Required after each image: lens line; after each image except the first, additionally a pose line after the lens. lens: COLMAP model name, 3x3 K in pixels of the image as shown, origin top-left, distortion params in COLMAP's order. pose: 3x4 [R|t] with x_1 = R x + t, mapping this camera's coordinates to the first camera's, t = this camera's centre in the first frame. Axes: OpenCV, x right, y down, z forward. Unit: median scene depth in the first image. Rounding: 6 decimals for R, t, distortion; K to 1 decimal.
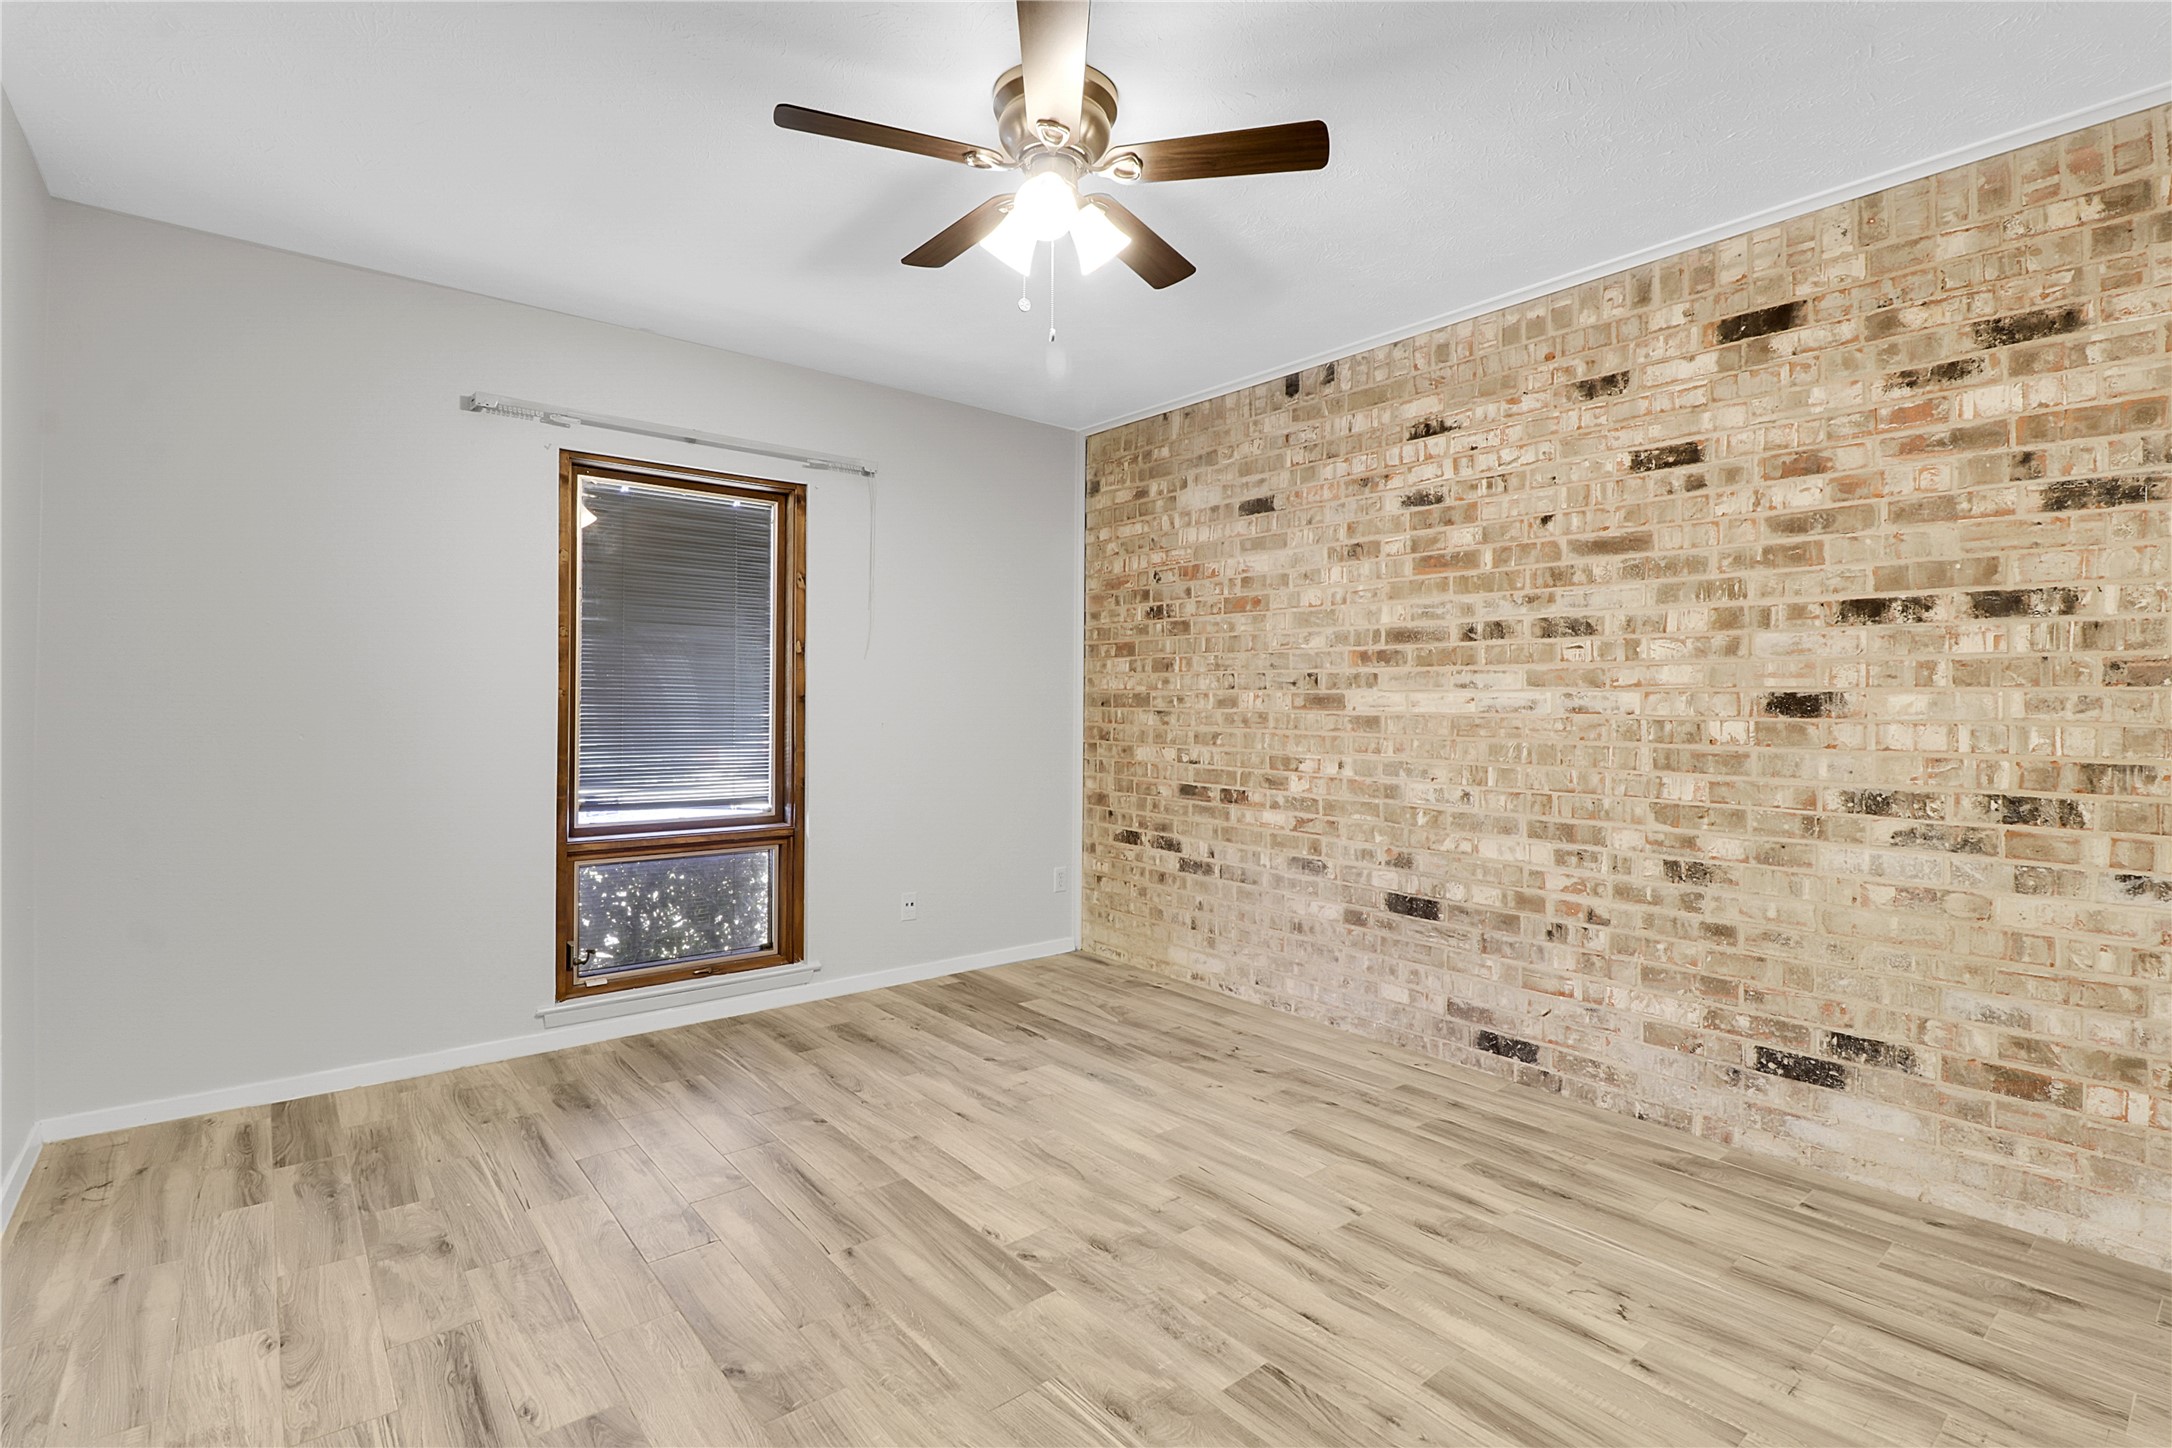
lens RADIAL K [[1011.0, 0, 1077.1], [0, 1011.0, 699.8], [0, 0, 1]] dist [0.003804, -0.014036]
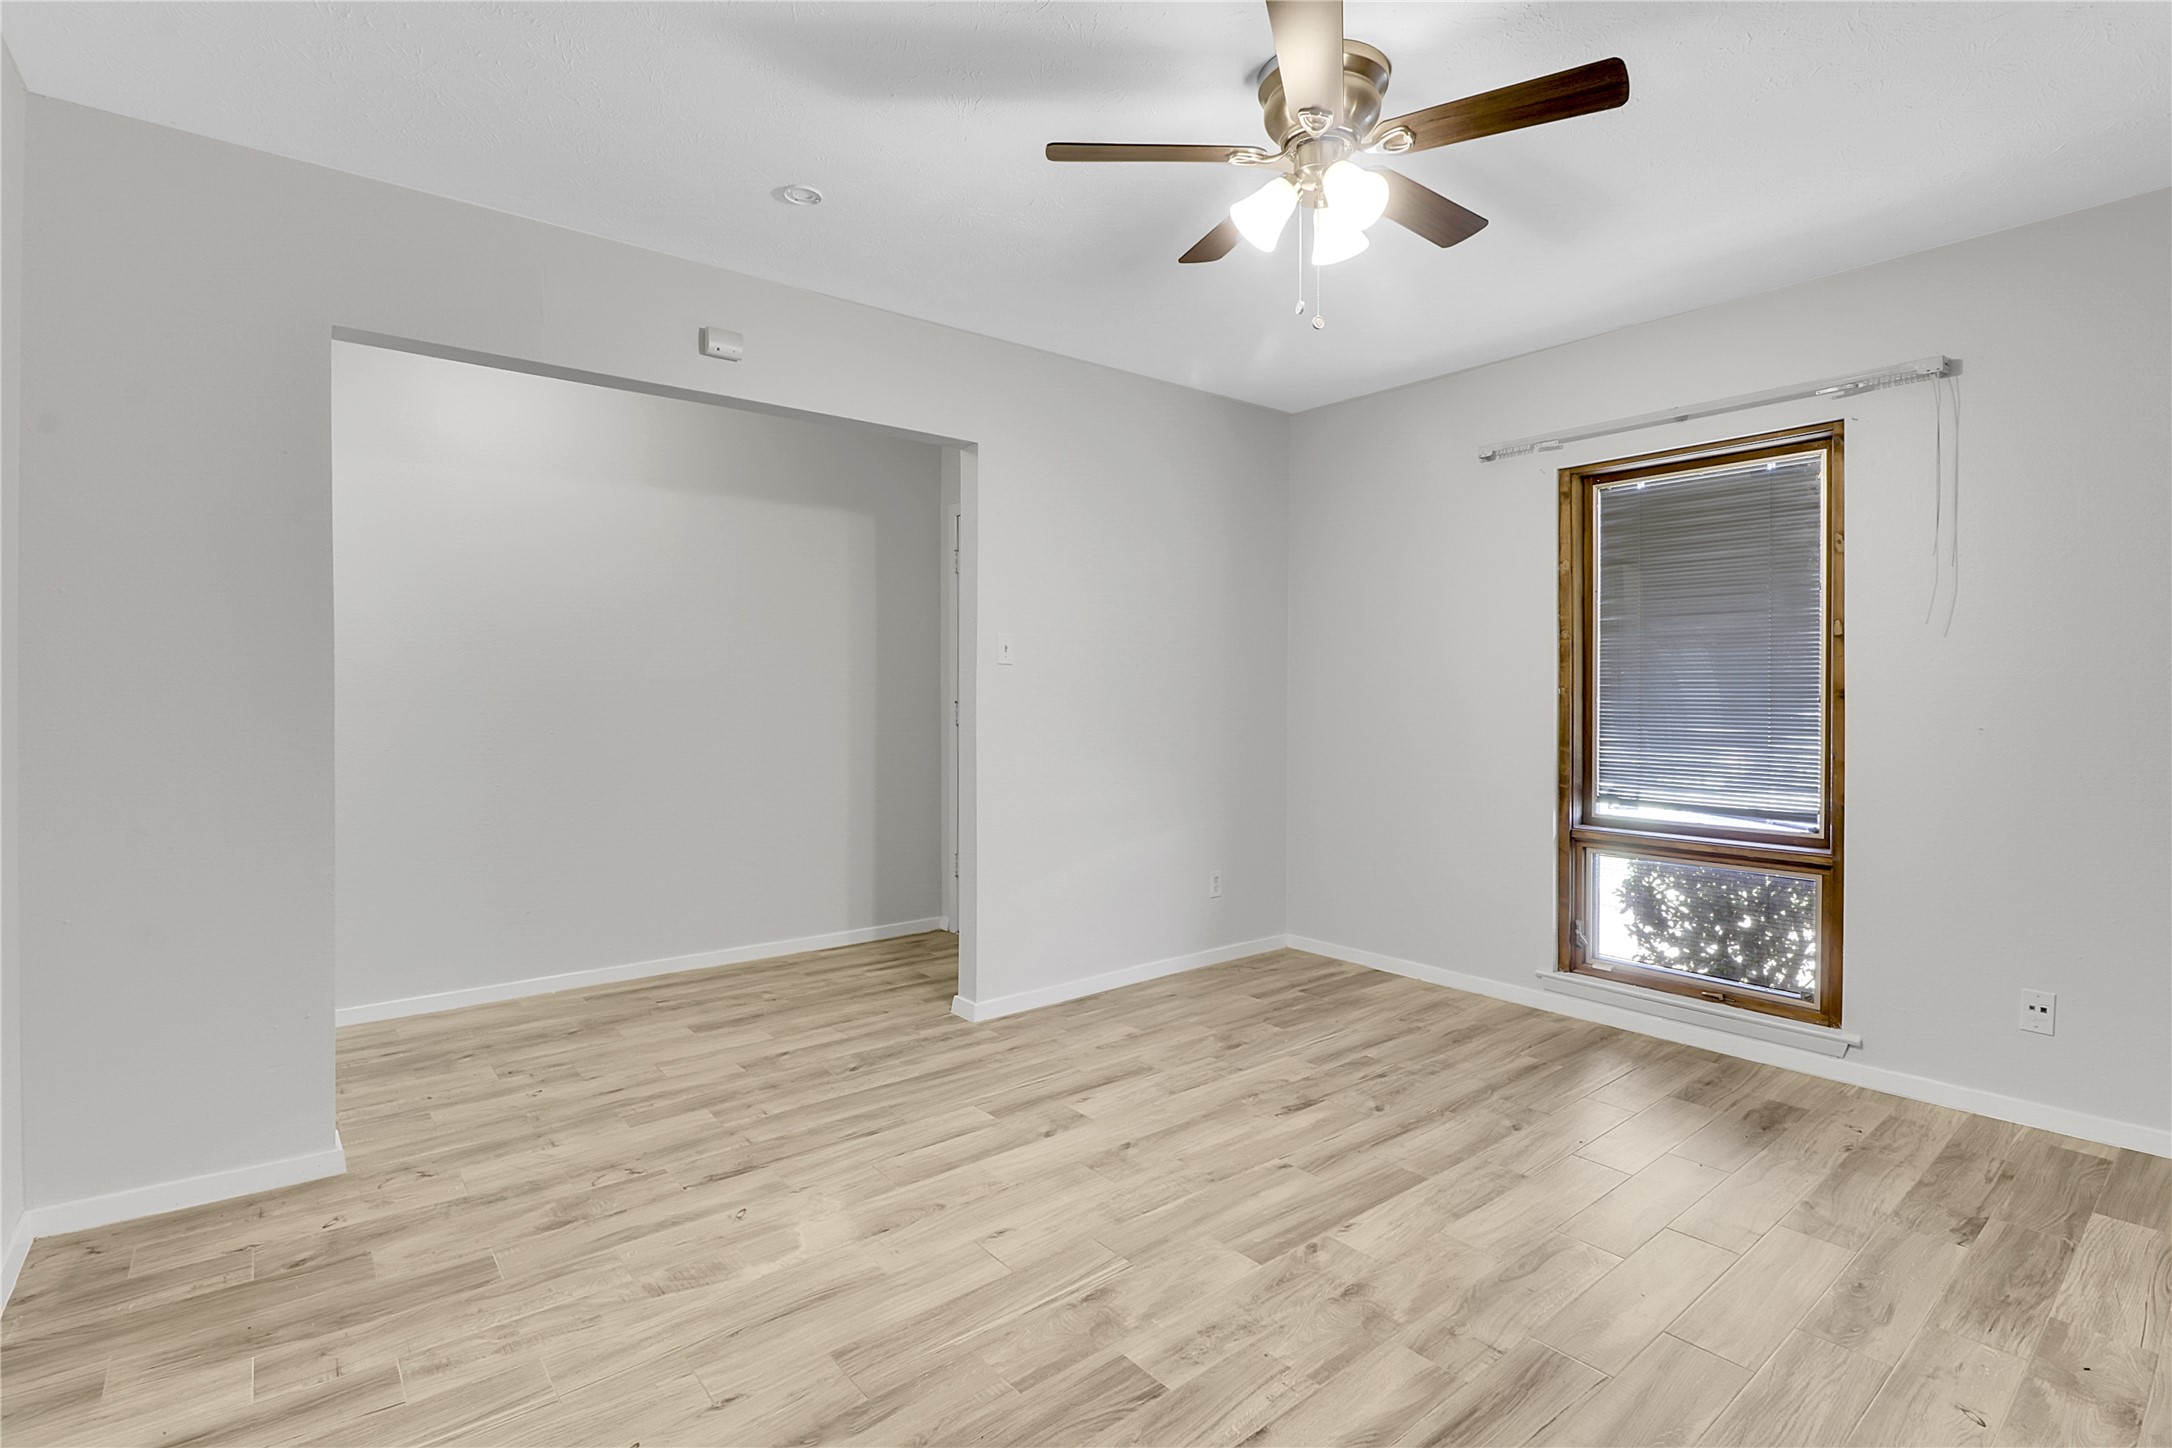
lens RADIAL K [[1011.0, 0, 1077.1], [0, 1011.0, 699.8], [0, 0, 1]] dist [0.003804, -0.014036]
pose [[-0.003887, -0.003220, -0.999987, 0.698211], [0.002750, 0.999991, -0.003231, 0.006074], [0.999989, -0.002762, -0.003879, 0.561785]]
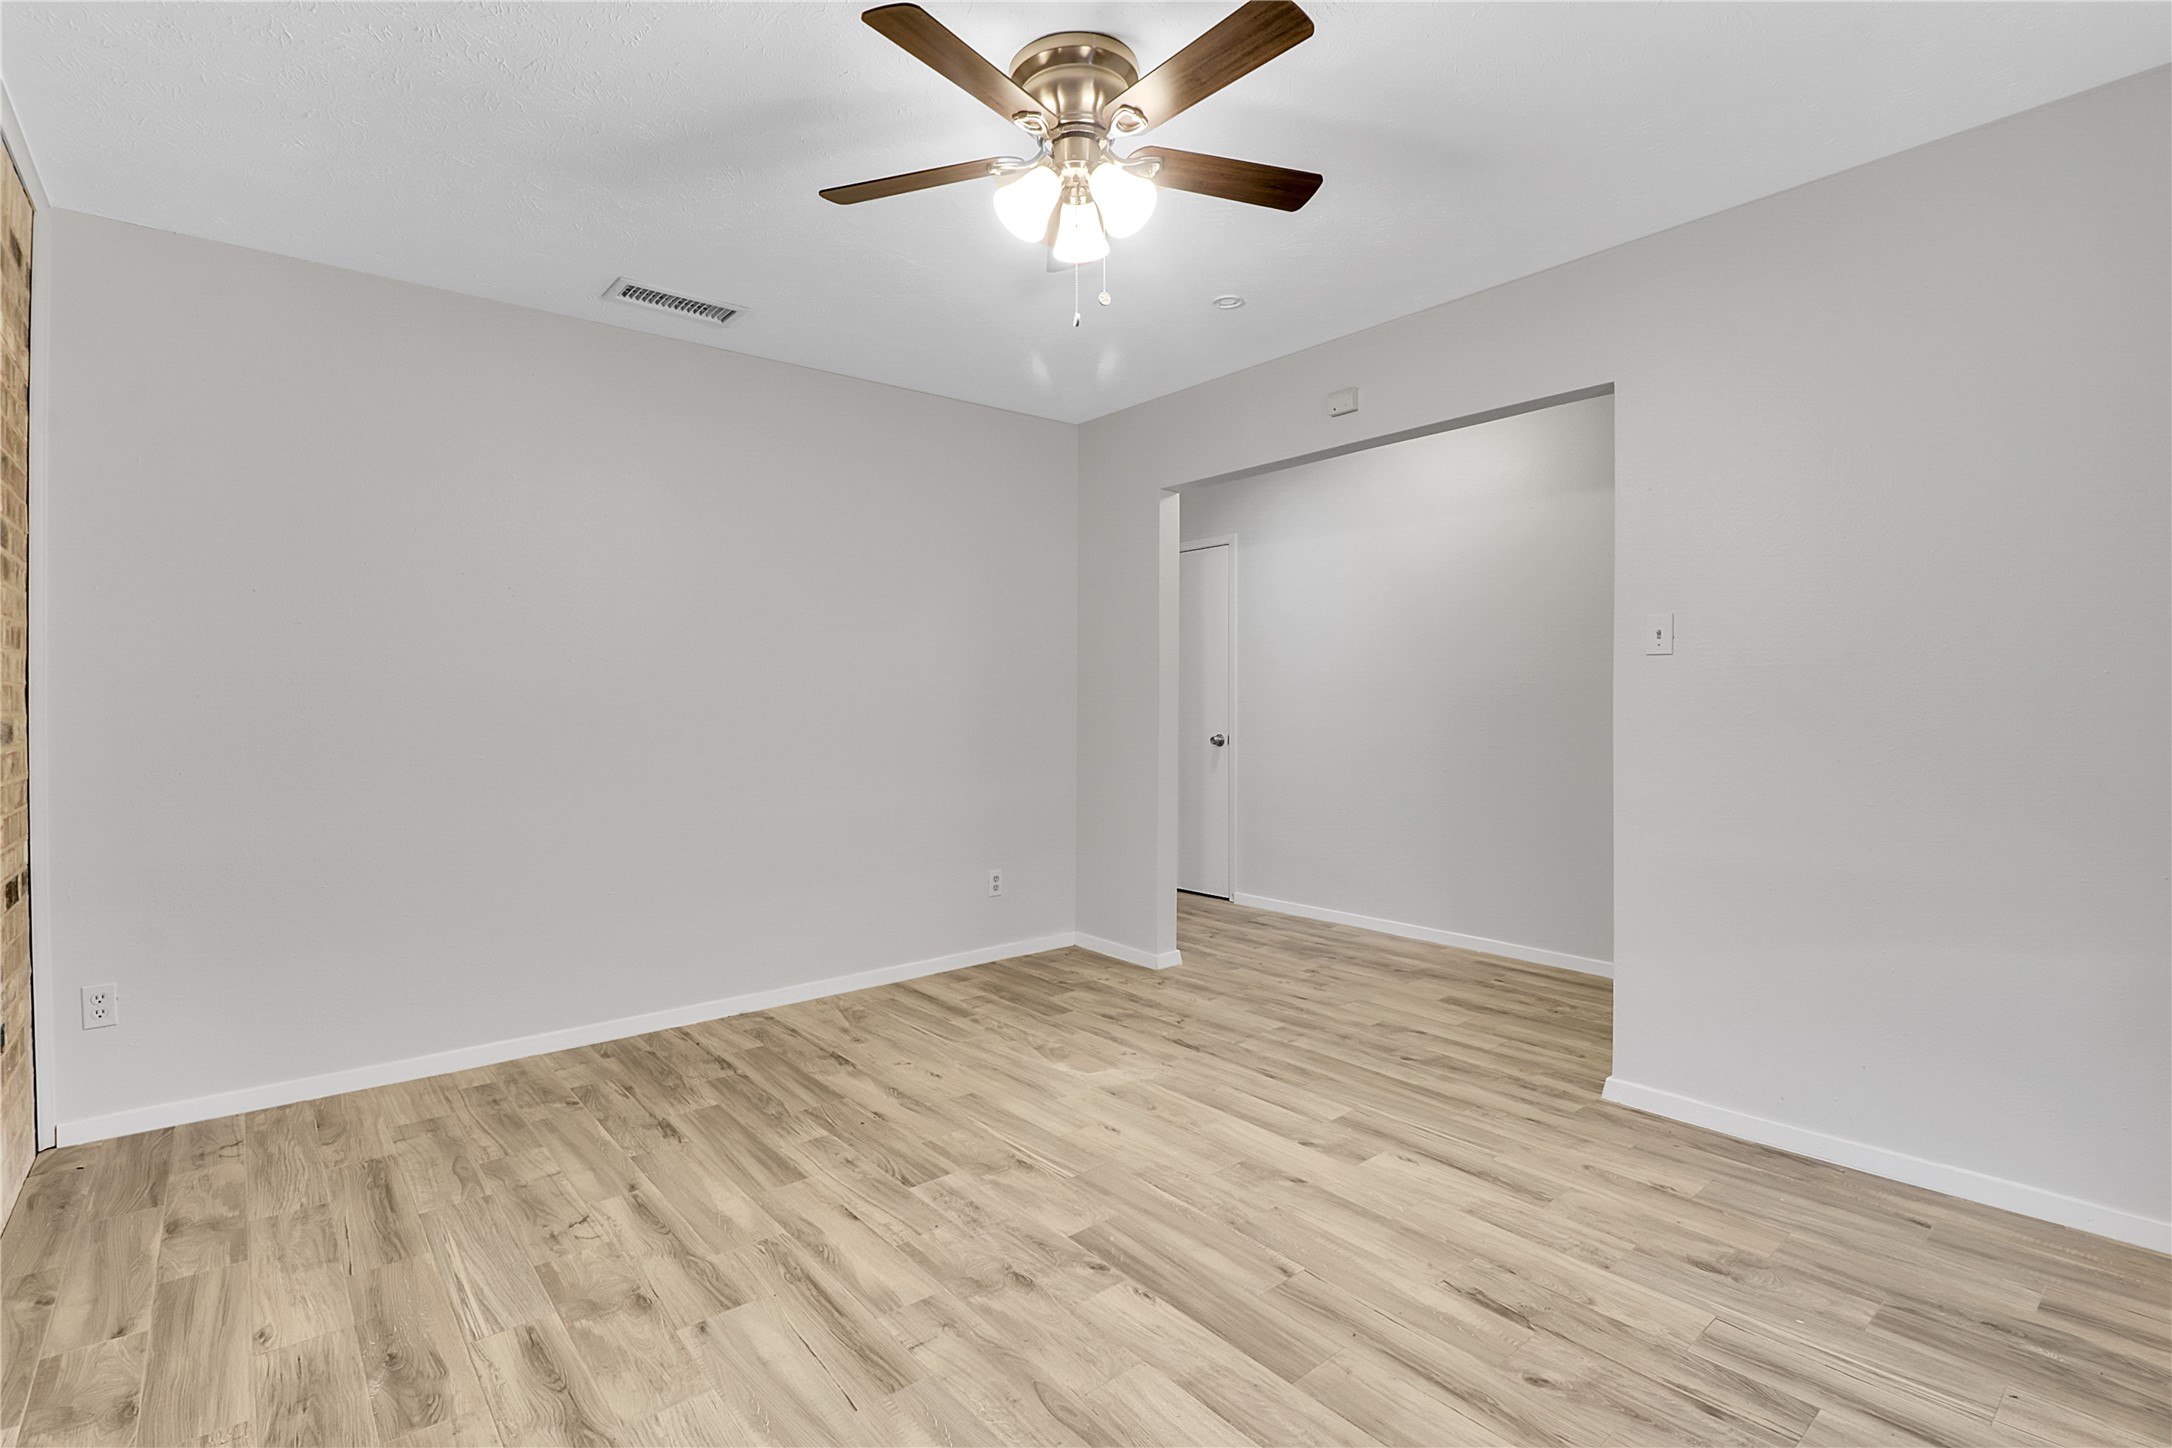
lens RADIAL K [[1011.0, 0, 1077.1], [0, 1011.0, 699.8], [0, 0, 1]] dist [0.003804, -0.014036]
pose [[-0.999932, -0.003737, -0.011030, -0.011031], [-0.003691, 0.999984, -0.004249, 0.006562], [0.011046, -0.004208, -0.999930, 1.438477]]
